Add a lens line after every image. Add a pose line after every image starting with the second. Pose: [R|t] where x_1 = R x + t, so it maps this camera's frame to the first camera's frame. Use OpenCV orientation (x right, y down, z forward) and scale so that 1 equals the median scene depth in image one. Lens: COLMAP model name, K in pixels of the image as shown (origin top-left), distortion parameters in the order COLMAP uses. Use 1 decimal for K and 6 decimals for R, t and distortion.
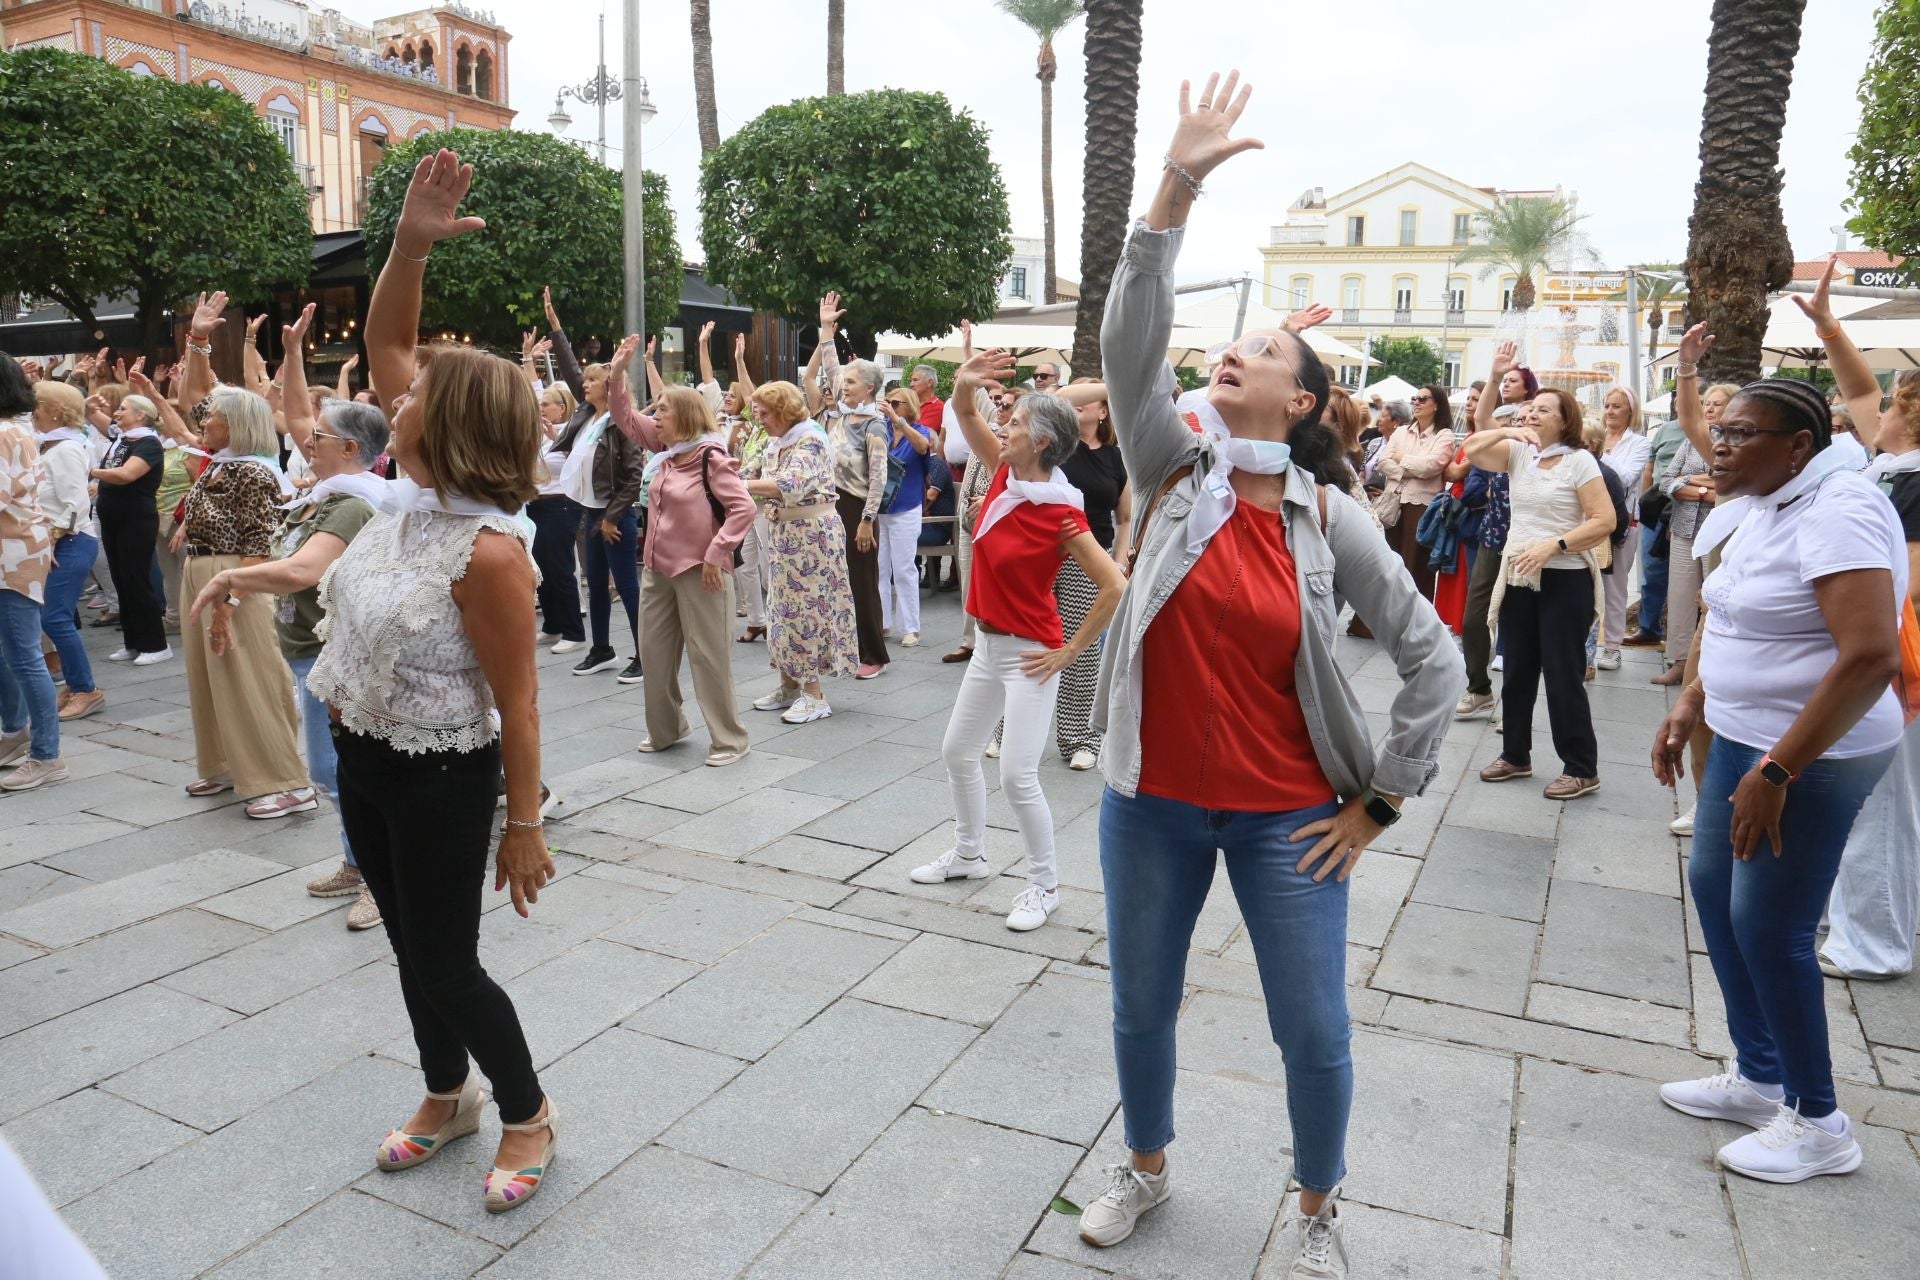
lens RADIAL K [[1302.9, 0, 957.2], [0, 1302.9, 660.8], [0, 0, 1]] dist [-0.127787, 0.074545]
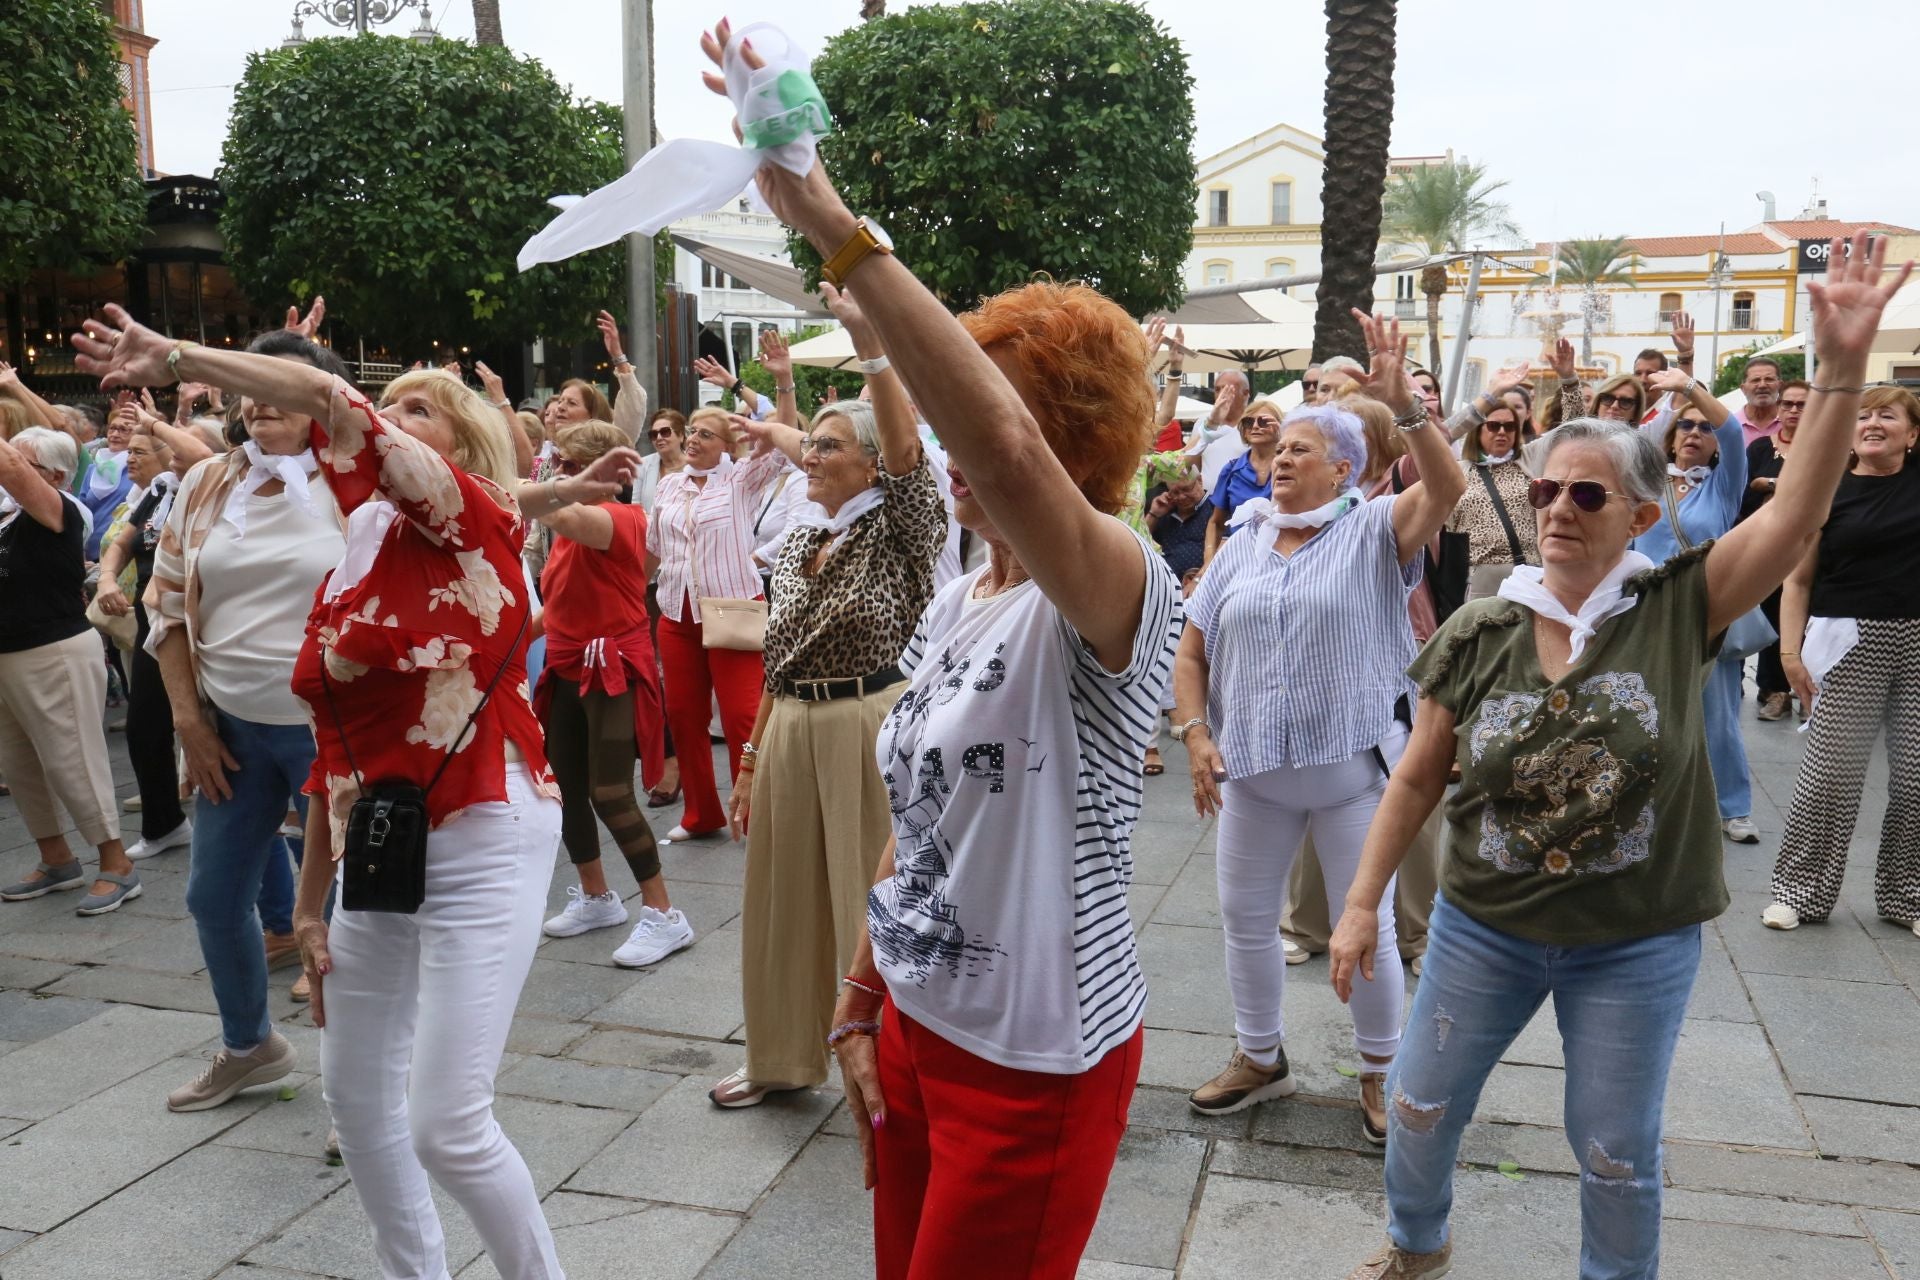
lens RADIAL K [[1607.0, 0, 953.1], [0, 1607.0, 651.8], [0, 0, 1]] dist [-0.063401, 0.101710]
pose [[0.985138, -0.043012, 0.166294, -0.257647], [0.052311, 0.997279, -0.051950, -0.025175], [-0.163607, 0.059877, 0.984707, 0.117618]]
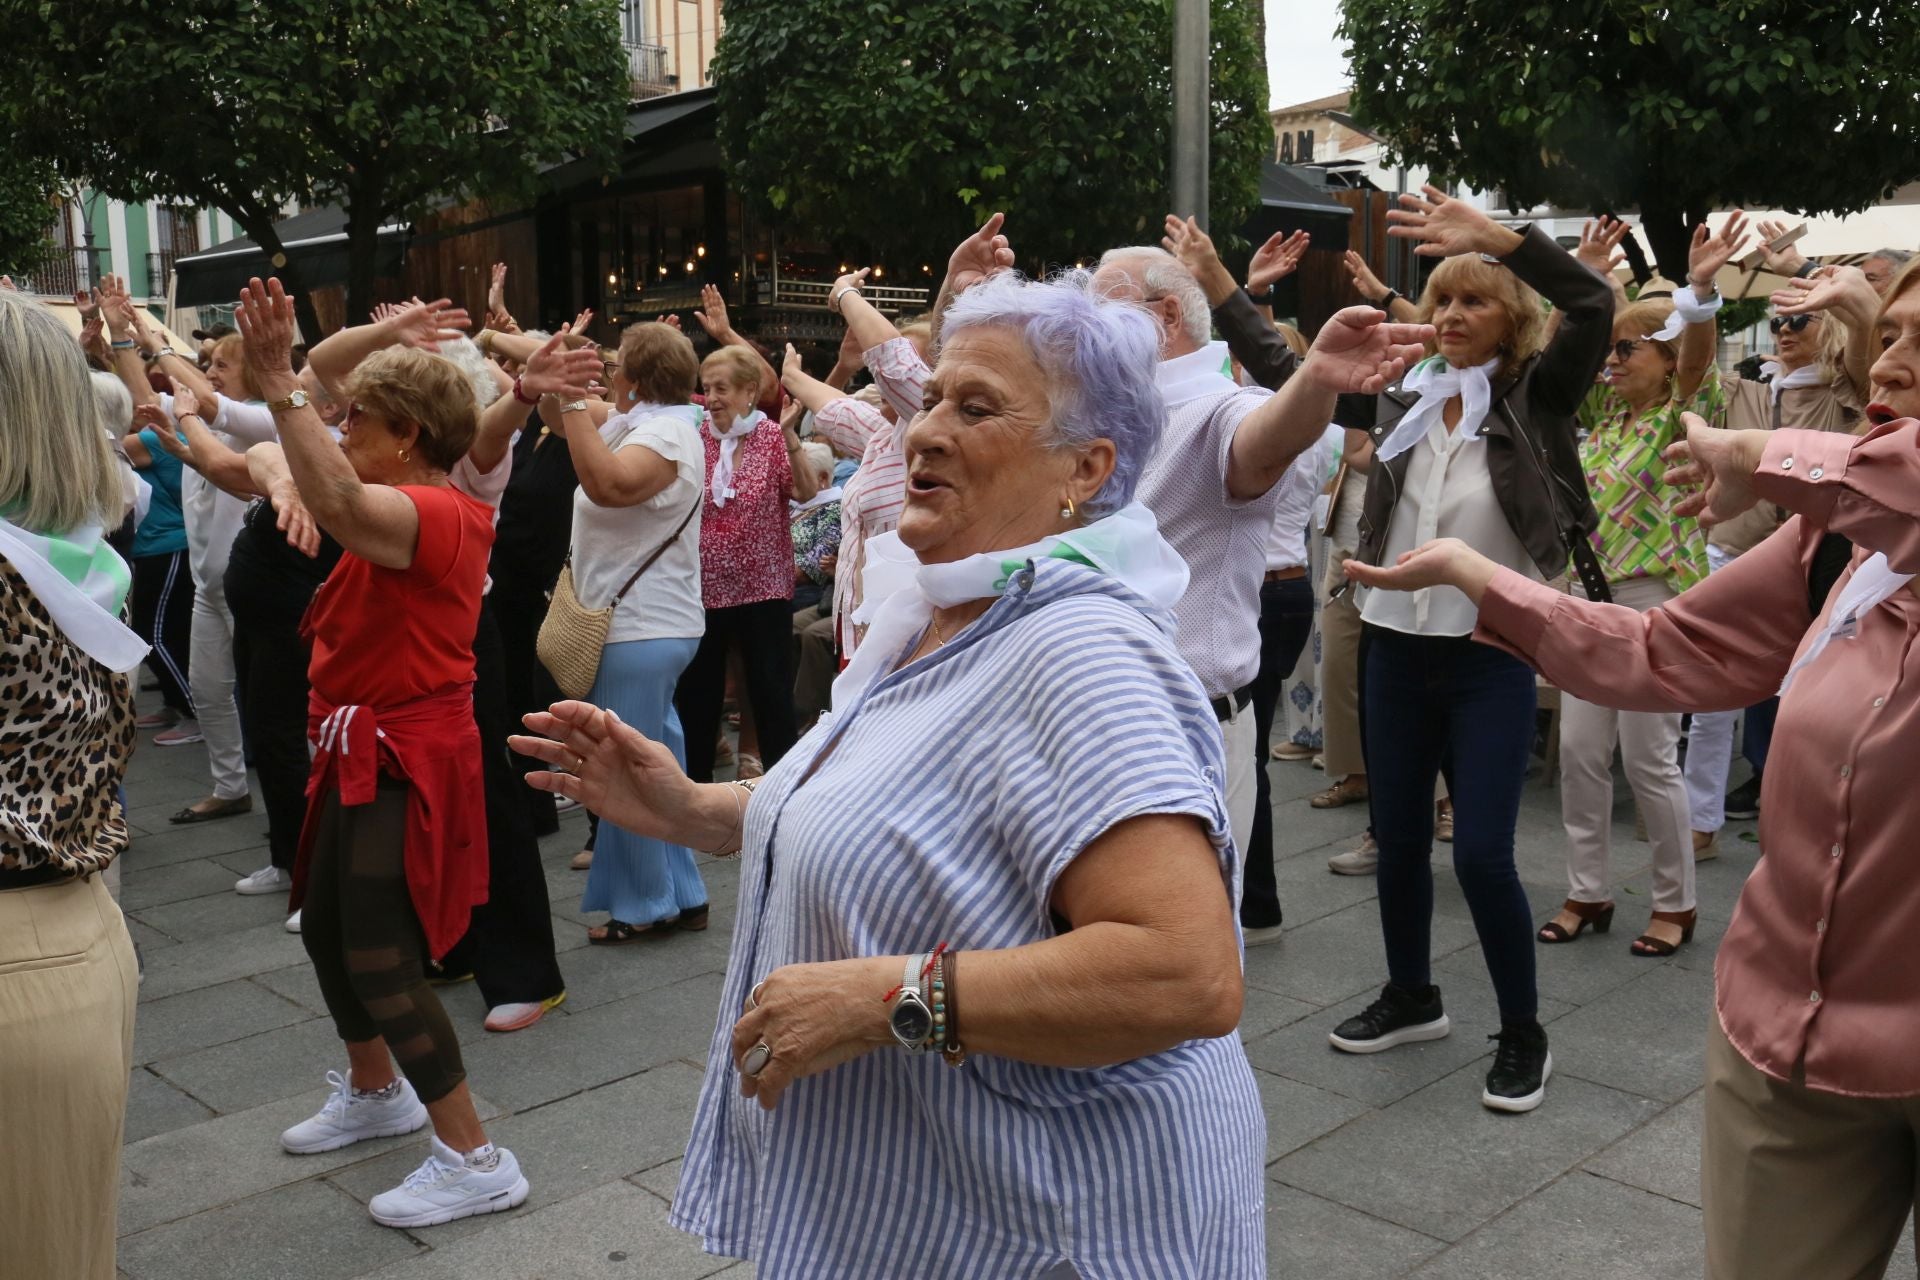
lens RADIAL K [[1854.5, 0, 958.7], [0, 1854.5, 634.6], [0, 0, 1]] dist [-0.001357, 0.105876]
pose [[0.951906, 0.016853, -0.305927, -0.113602], [-0.035136, 0.997903, -0.054356, -0.049695], [0.304370, 0.062491, 0.950502, 0.272779]]
